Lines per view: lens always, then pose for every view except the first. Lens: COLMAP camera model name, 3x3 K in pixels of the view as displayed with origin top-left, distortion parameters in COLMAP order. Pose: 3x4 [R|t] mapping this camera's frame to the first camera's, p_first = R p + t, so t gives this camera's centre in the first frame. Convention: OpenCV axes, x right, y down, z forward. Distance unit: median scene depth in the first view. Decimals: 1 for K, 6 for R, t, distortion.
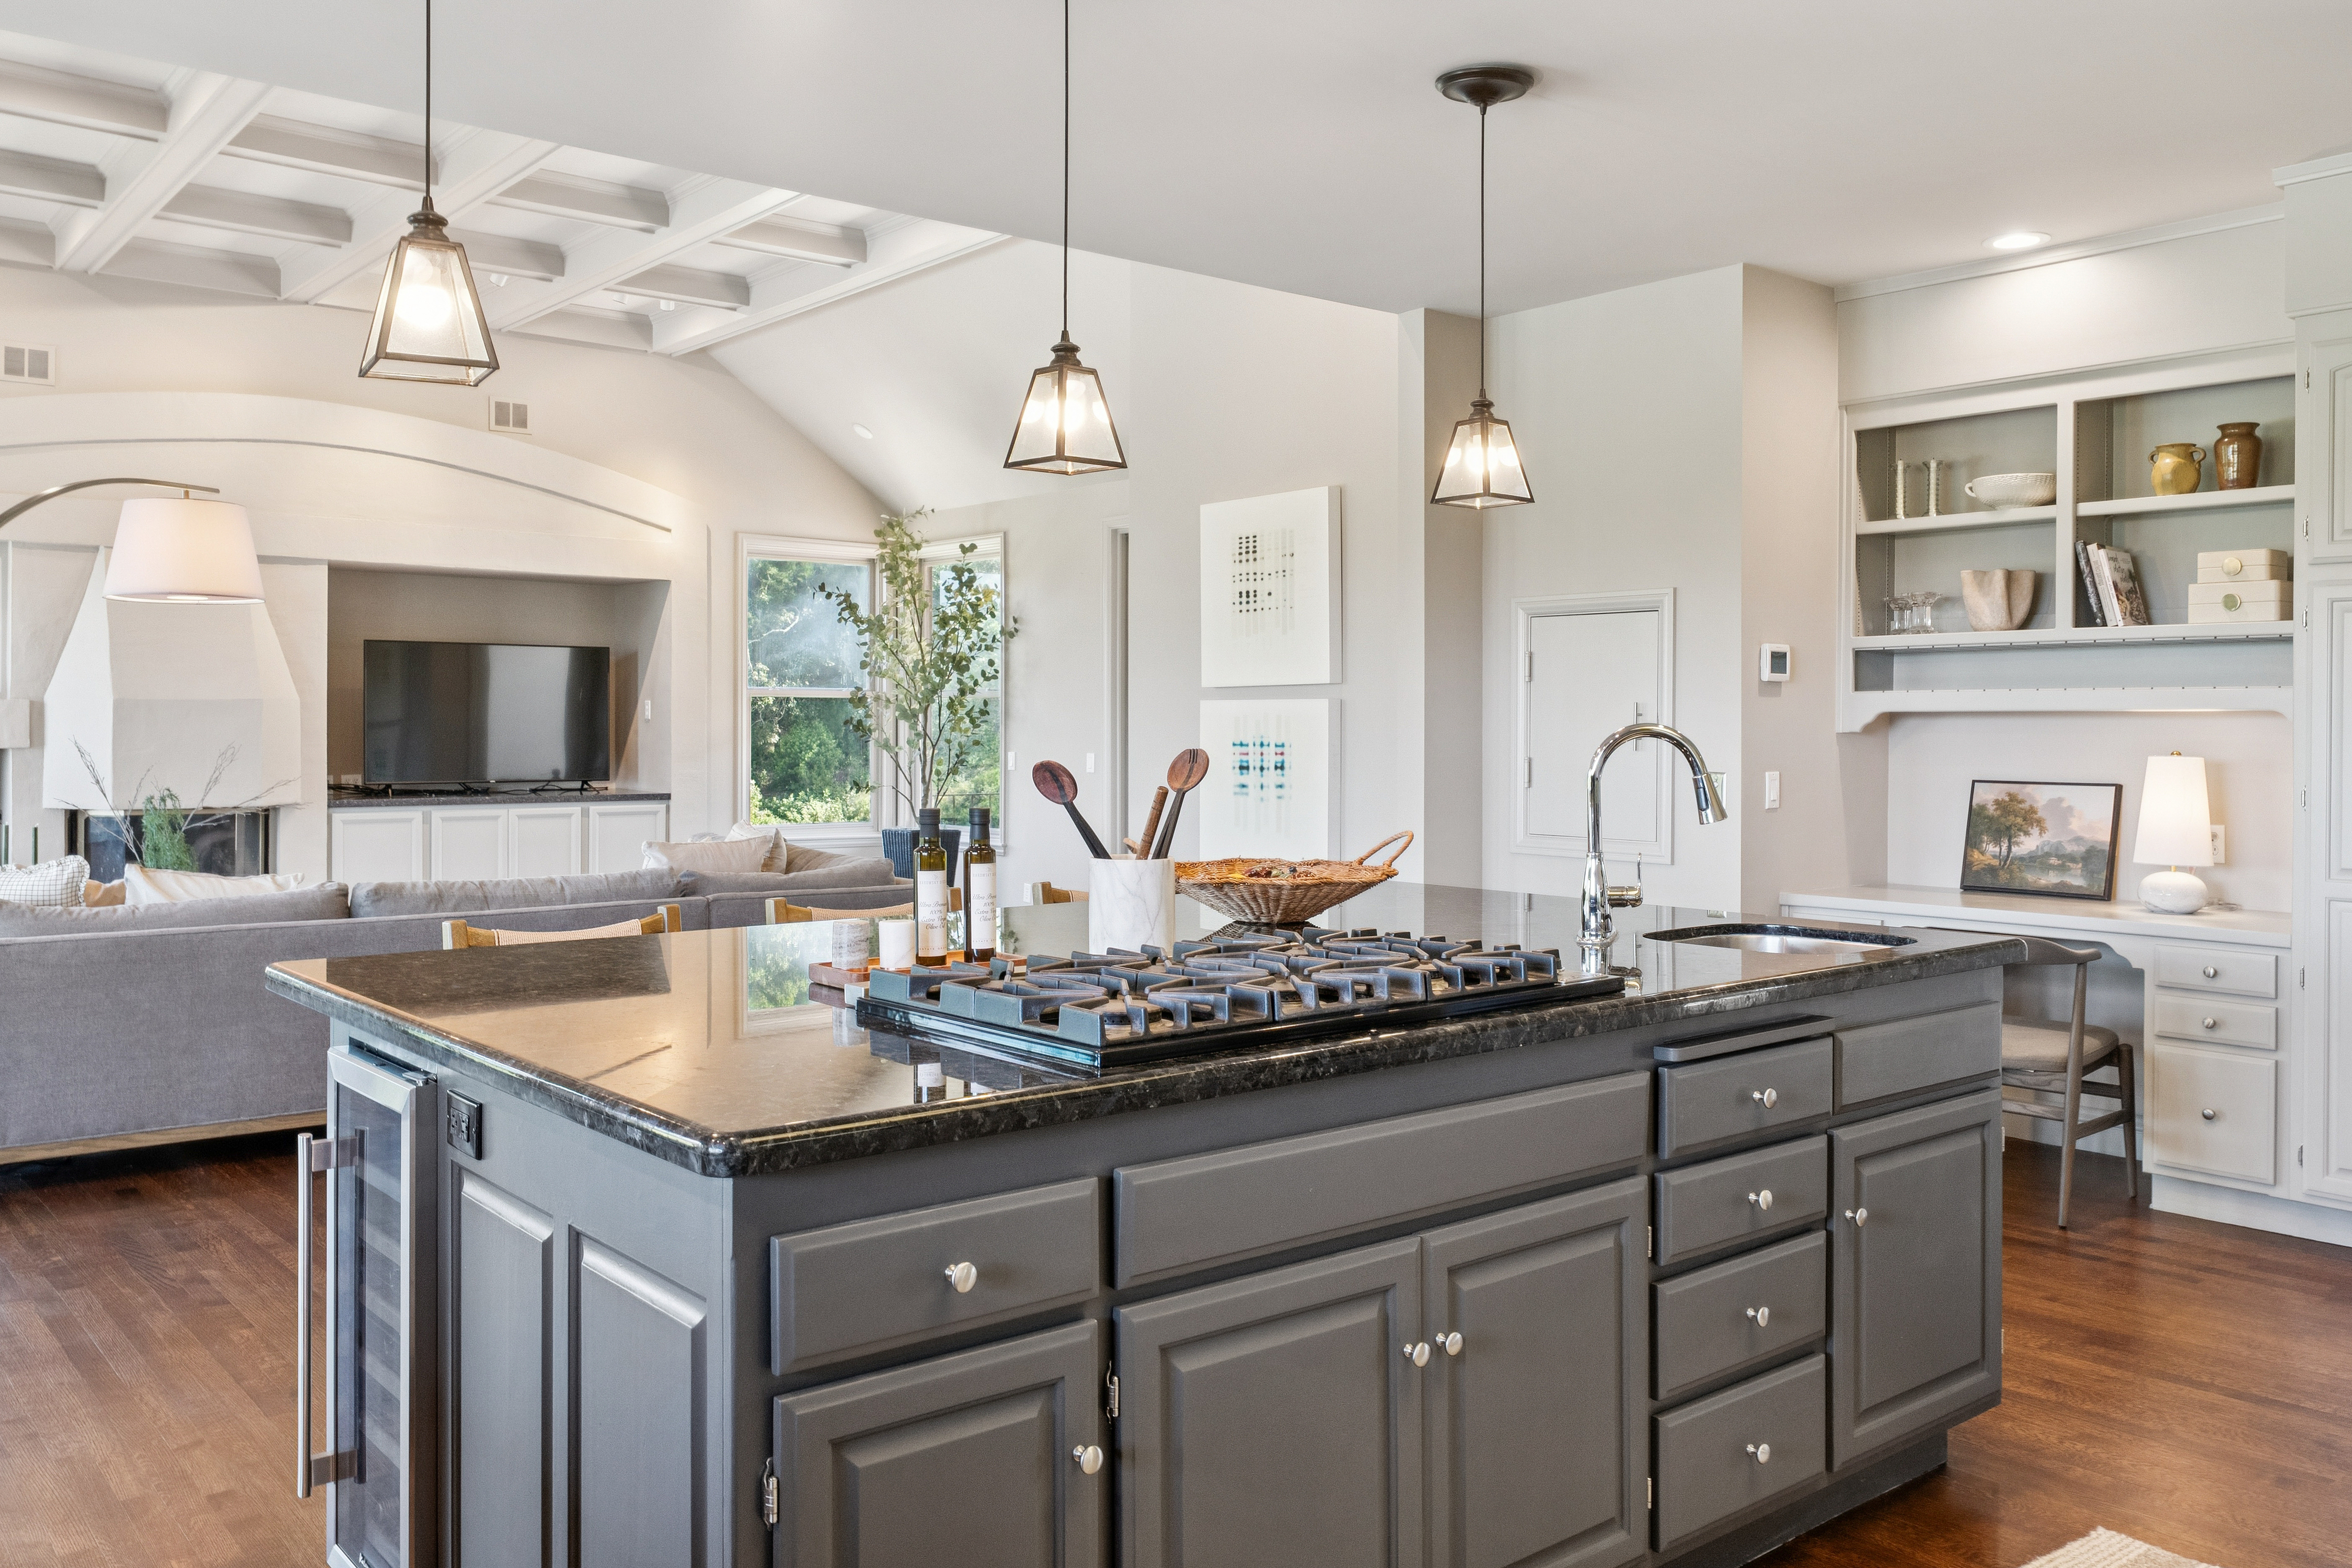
lens RADIAL K [[1853.6, 0, 1174.6], [0, 1853.6, 764.8], [0, 0, 1]] dist [0.002722, 0.003315]
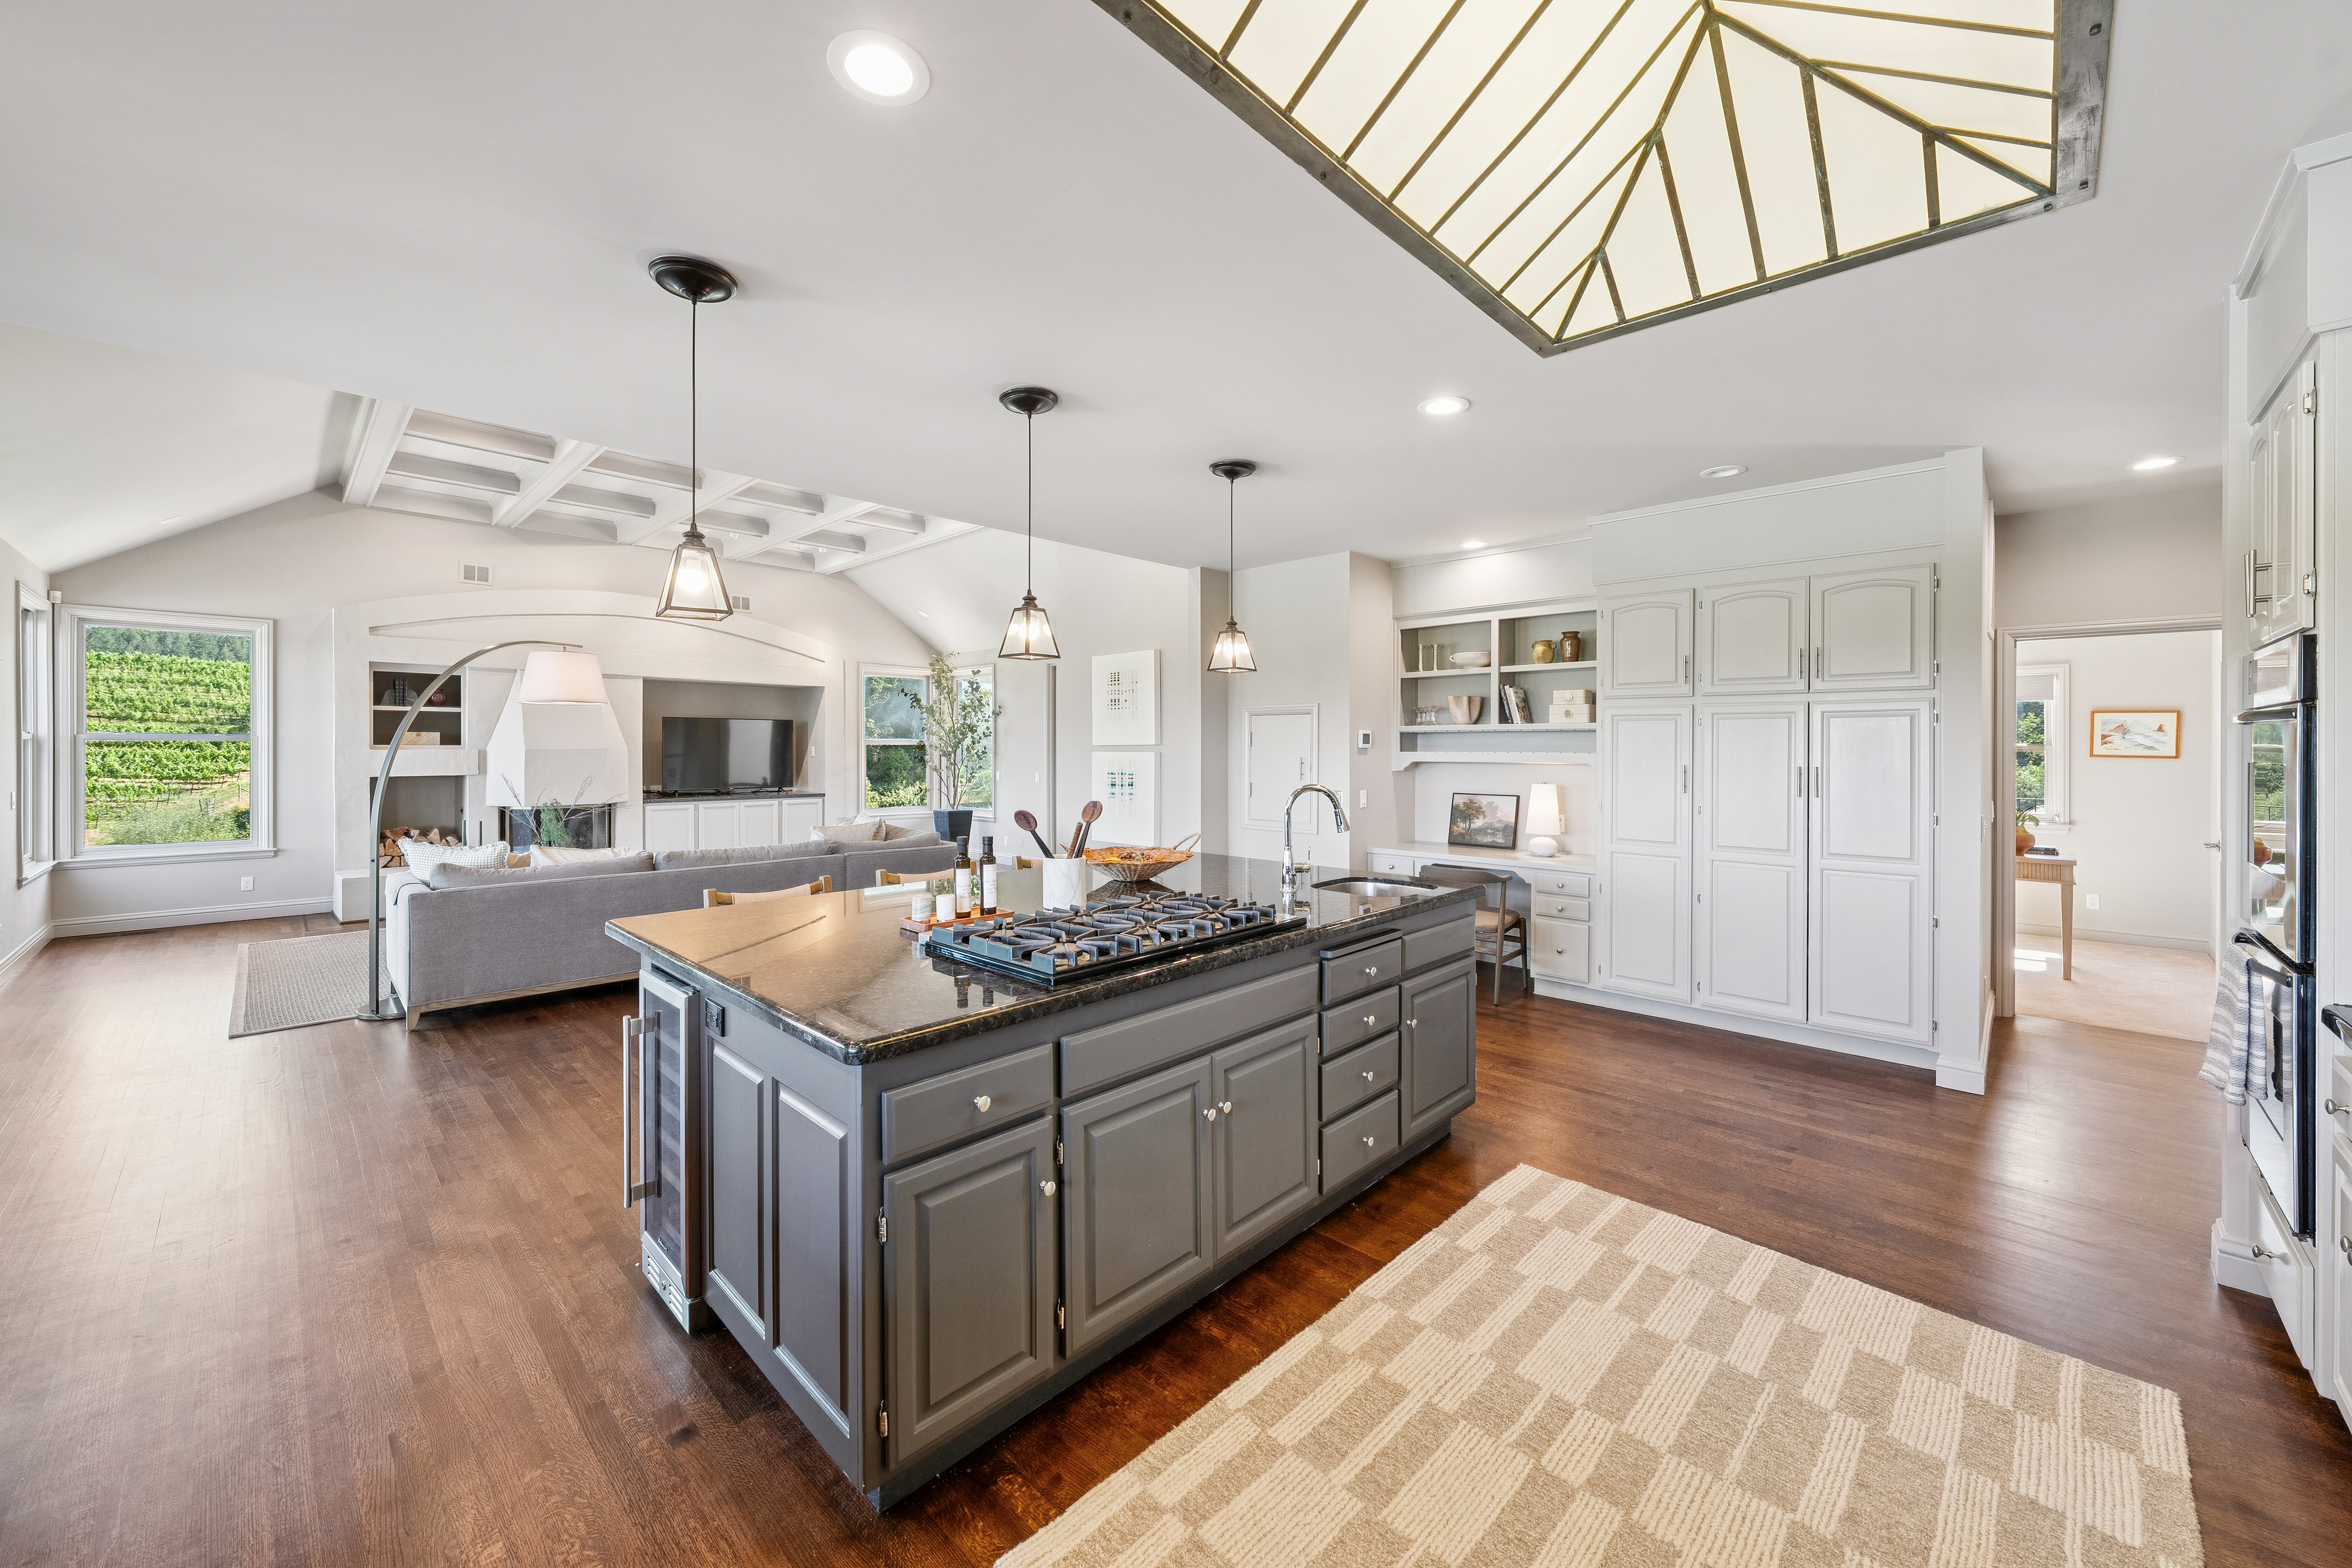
lens RADIAL K [[885.1, 0, 1176.4], [0, 885.1, 769.1], [0, 0, 1]] dist [-0.000906, -0.000317]
pose [[0.993609, -0.002124, 0.112854, -0.007538], [0.001915, 0.999996, 0.001964, -0.033733], [-0.112857, -0.001735, 0.993610, 0.023917]]
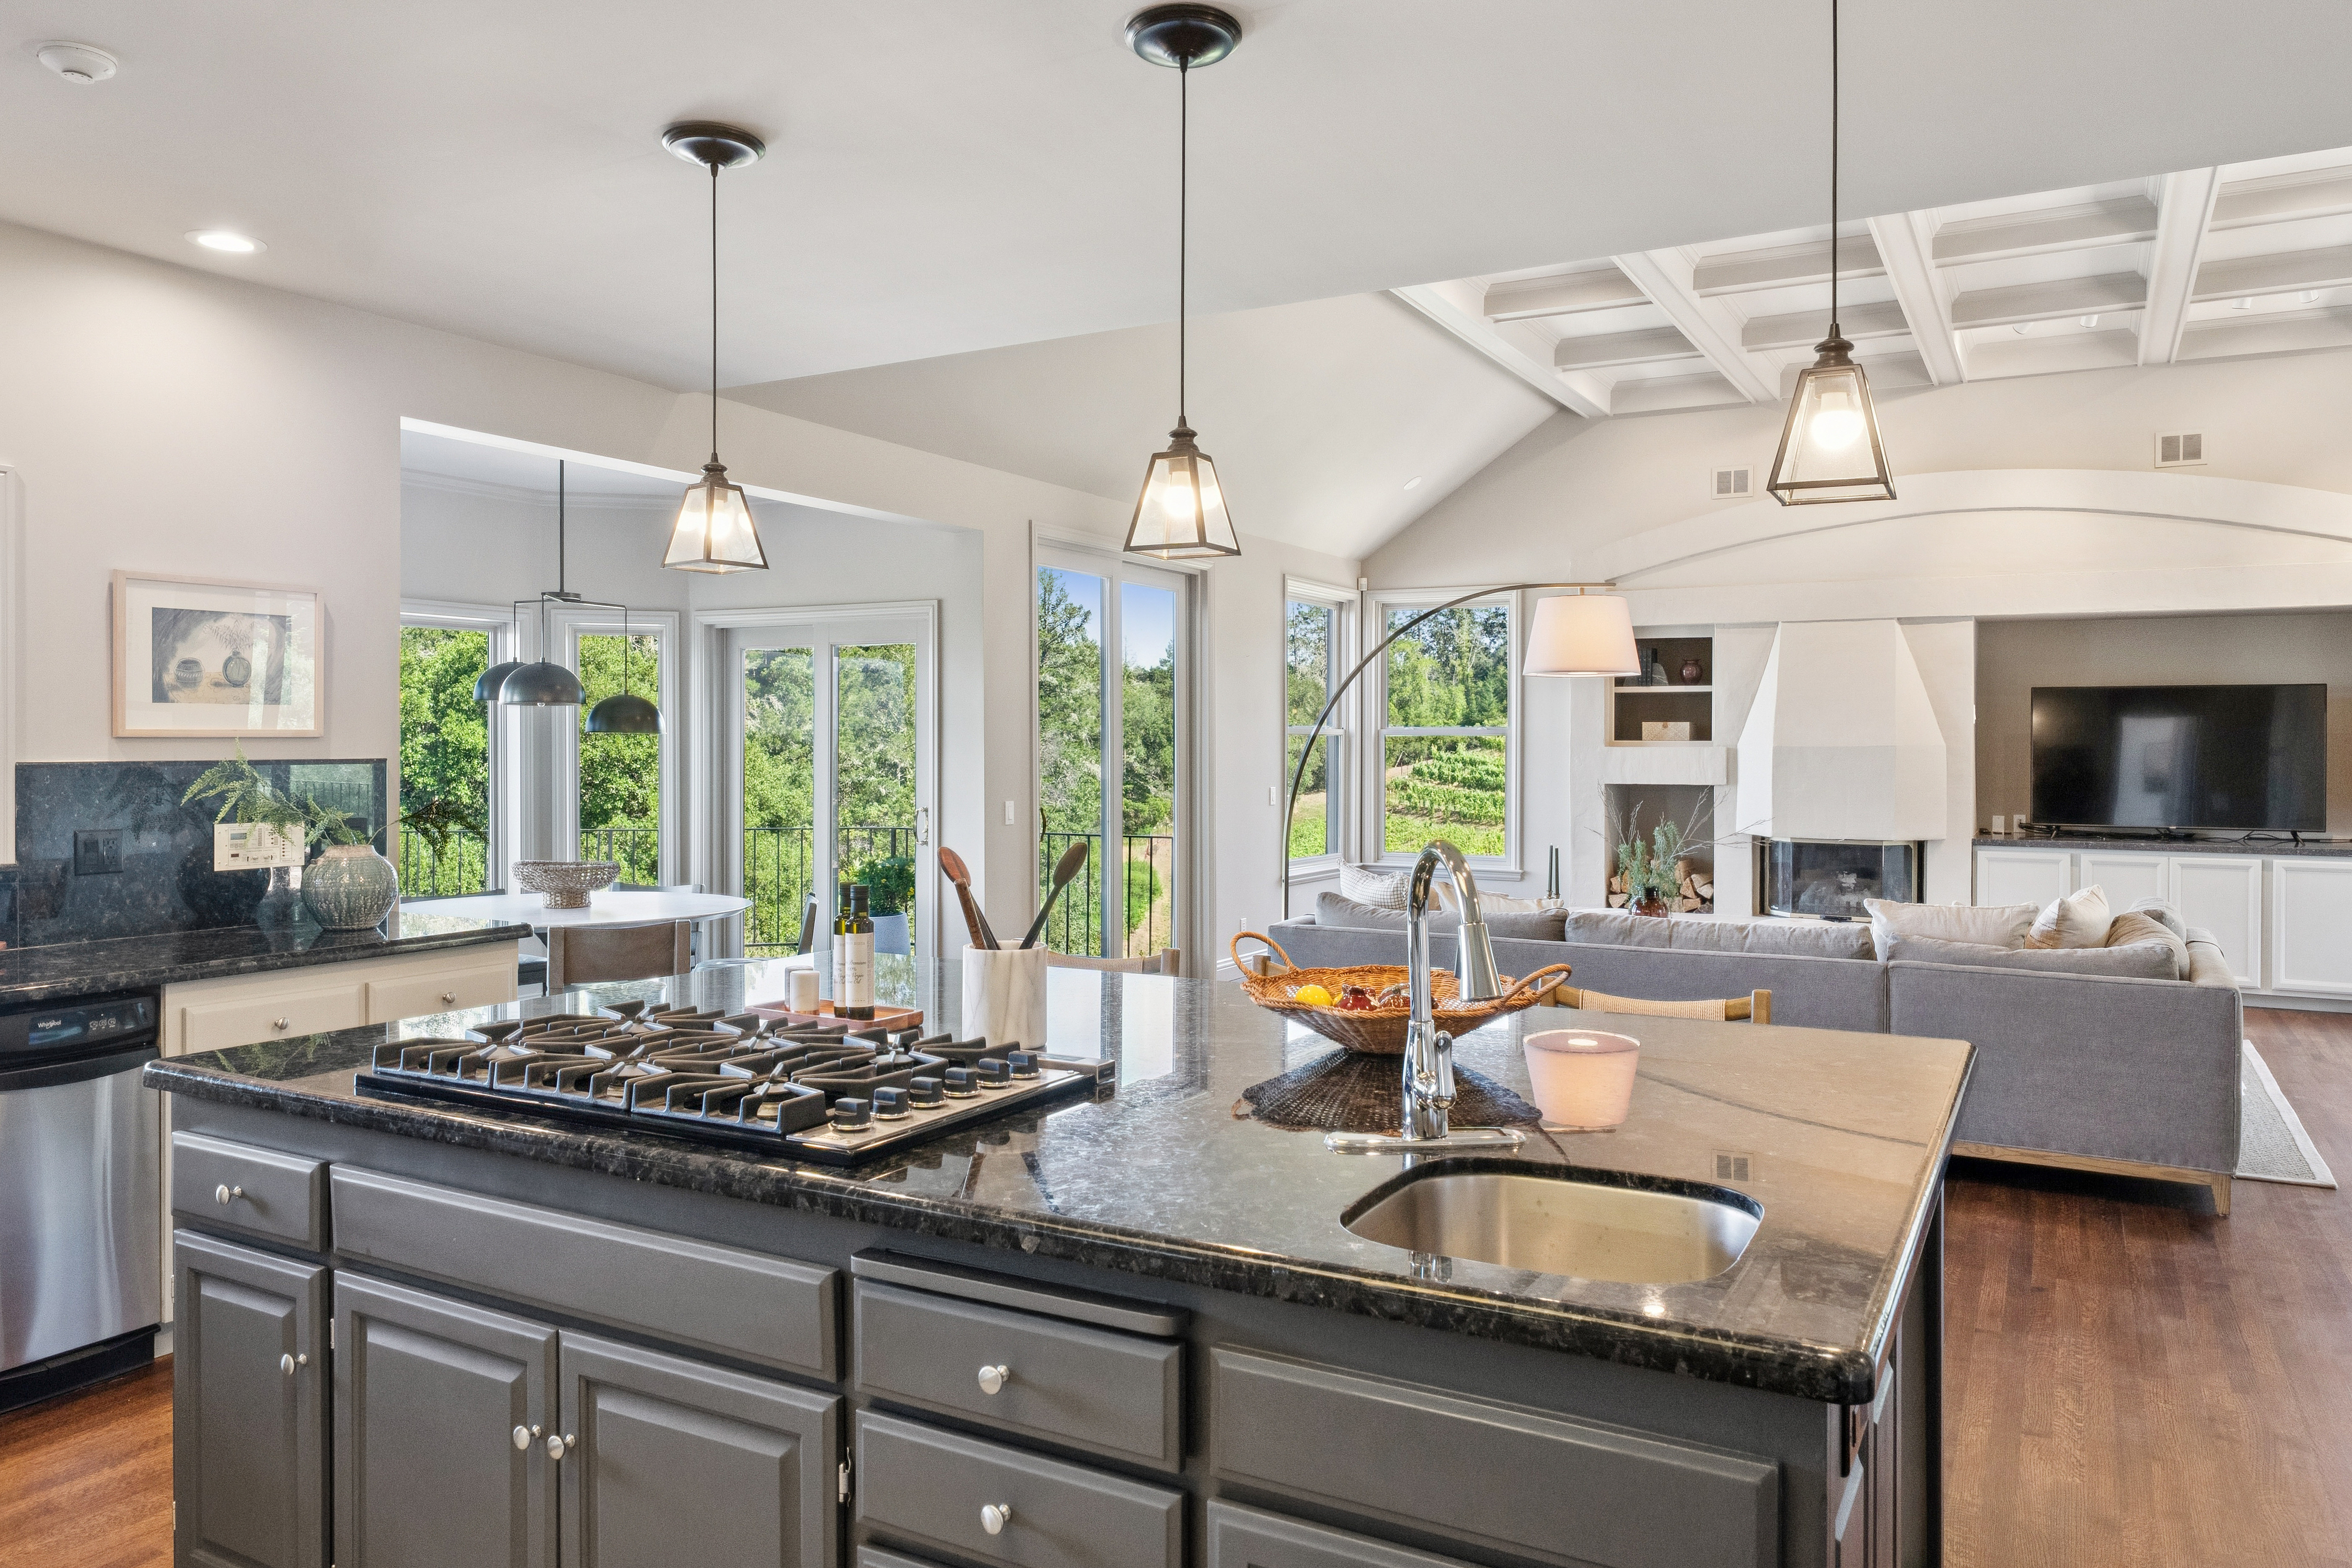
lens RADIAL K [[1602.5, 0, 1176.0], [0, 1602.5, 784.0], [0, 0, 1]] dist [0.006229, 0.002077]
pose [[0.362478, 0.022027, -0.931732, 0.600439], [-0.022227, 0.999641, 0.014986, -0.039242], [0.931727, 0.015277, 0.362837, 0.549582]]
